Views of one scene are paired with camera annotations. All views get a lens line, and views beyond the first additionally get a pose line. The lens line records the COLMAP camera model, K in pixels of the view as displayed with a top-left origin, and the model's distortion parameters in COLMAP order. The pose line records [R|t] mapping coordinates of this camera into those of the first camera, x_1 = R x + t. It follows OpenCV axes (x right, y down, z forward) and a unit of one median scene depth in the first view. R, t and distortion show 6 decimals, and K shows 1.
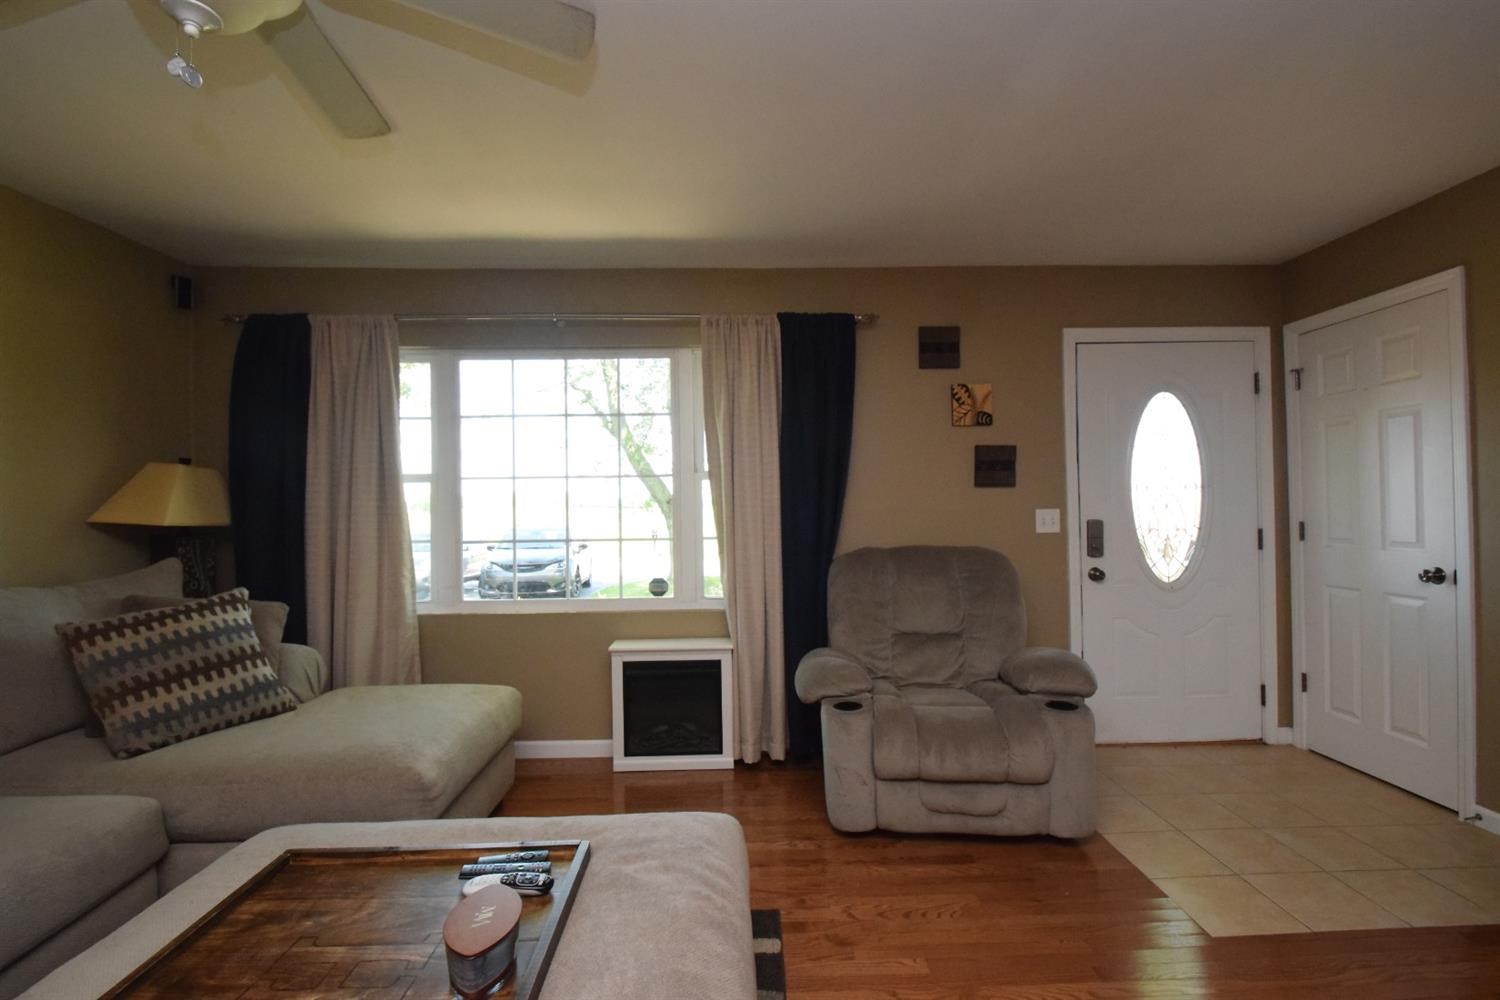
lens RADIAL K [[654.8, 0, 747.7], [0, 654.8, 505.9], [0, 0, 1]] dist [0.000361, -0.007861]
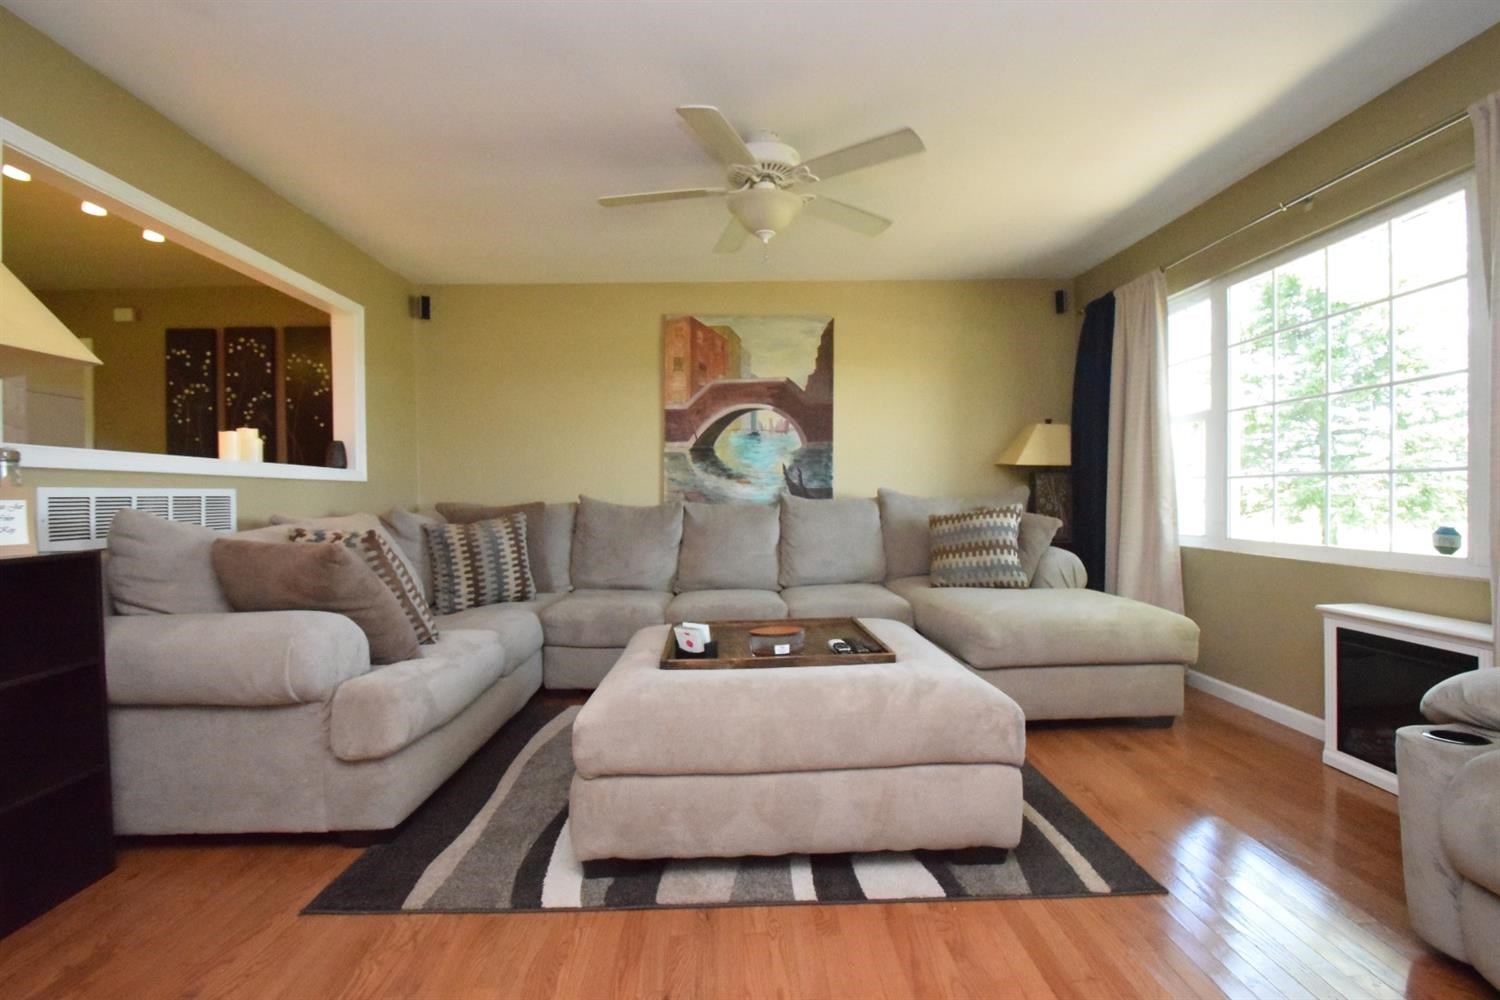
lens RADIAL K [[654.8, 0, 747.7], [0, 654.8, 505.9], [0, 0, 1]] dist [0.000361, -0.007861]
pose [[-0.004007, 0.029167, -0.999567, 0.492443], [0.020243, 0.999372, 0.029080, 0.051822], [0.999787, -0.020118, -0.004595, 0.273373]]
